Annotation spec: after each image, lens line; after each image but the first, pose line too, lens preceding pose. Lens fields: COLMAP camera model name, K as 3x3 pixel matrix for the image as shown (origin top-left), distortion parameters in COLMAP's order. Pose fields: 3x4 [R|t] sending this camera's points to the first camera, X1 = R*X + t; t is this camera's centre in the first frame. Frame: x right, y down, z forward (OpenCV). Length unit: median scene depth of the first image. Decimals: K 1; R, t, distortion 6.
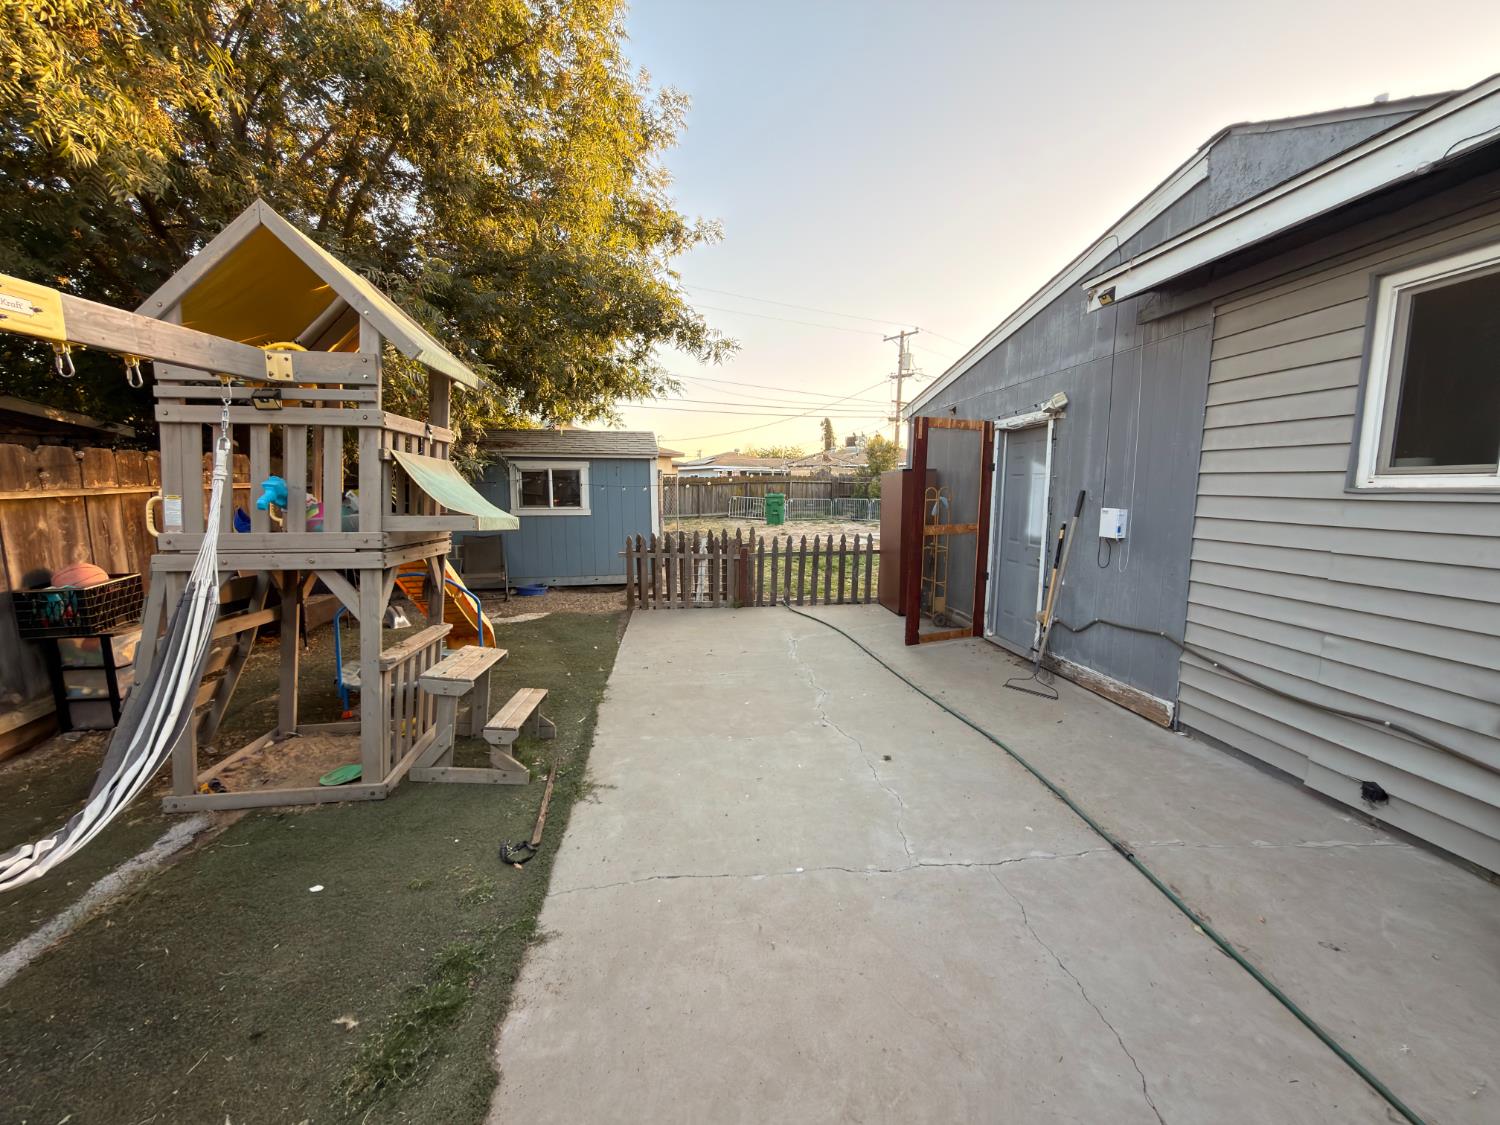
lens RADIAL K [[600.7, 0, 748.2], [0, 600.7, 562.3], [0, 0, 1]] dist [0.000811, -0.000359]
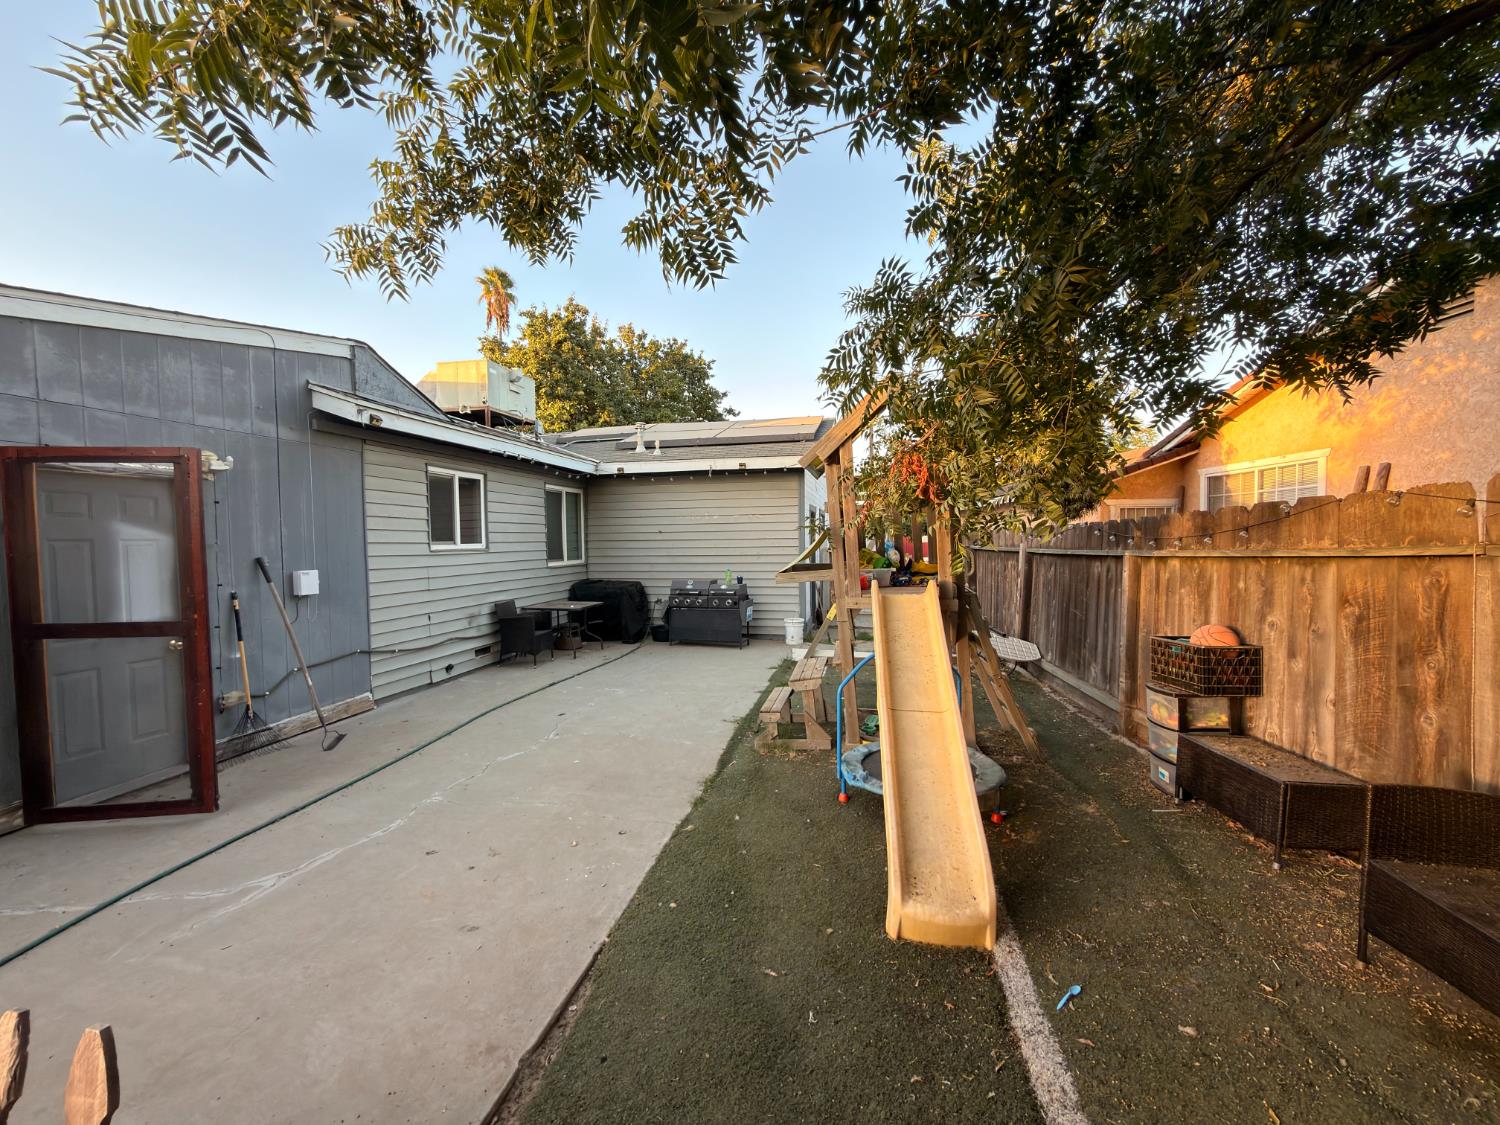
lens RADIAL K [[600.7, 0, 746.1], [0, 600.7, 565.9], [0, 0, 1]] dist [0.000811, -0.000359]
pose [[-0.947366, -0.001499, 0.320150, -0.564014], [0.052815, 0.985556, 0.160901, -0.225914], [-0.315767, 0.169341, -0.933603, 1.695277]]
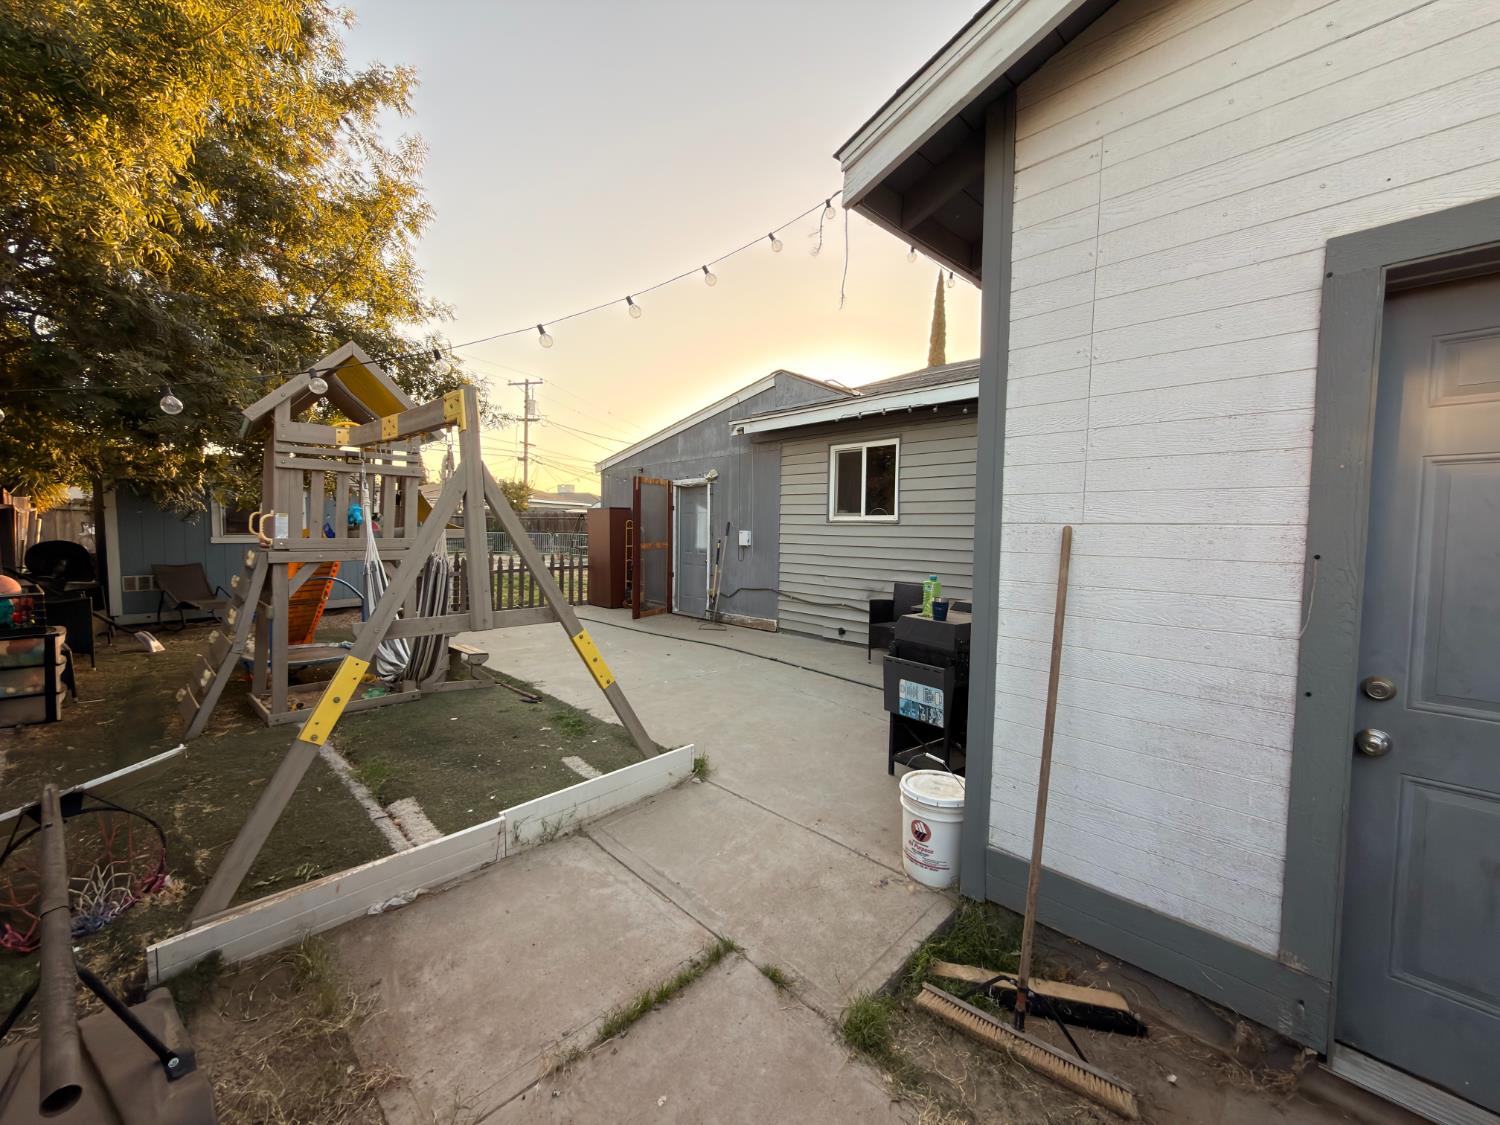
lens RADIAL K [[600.7, 0, 749.8], [0, 600.7, 564.5], [0, 0, 1]] dist [0.000811, -0.000359]
pose [[0.799679, -0.029561, 0.599700, -0.538042], [0.063936, 0.997301, -0.036096, 0.088444], [-0.597014, 0.067208, 0.799410, -0.557787]]
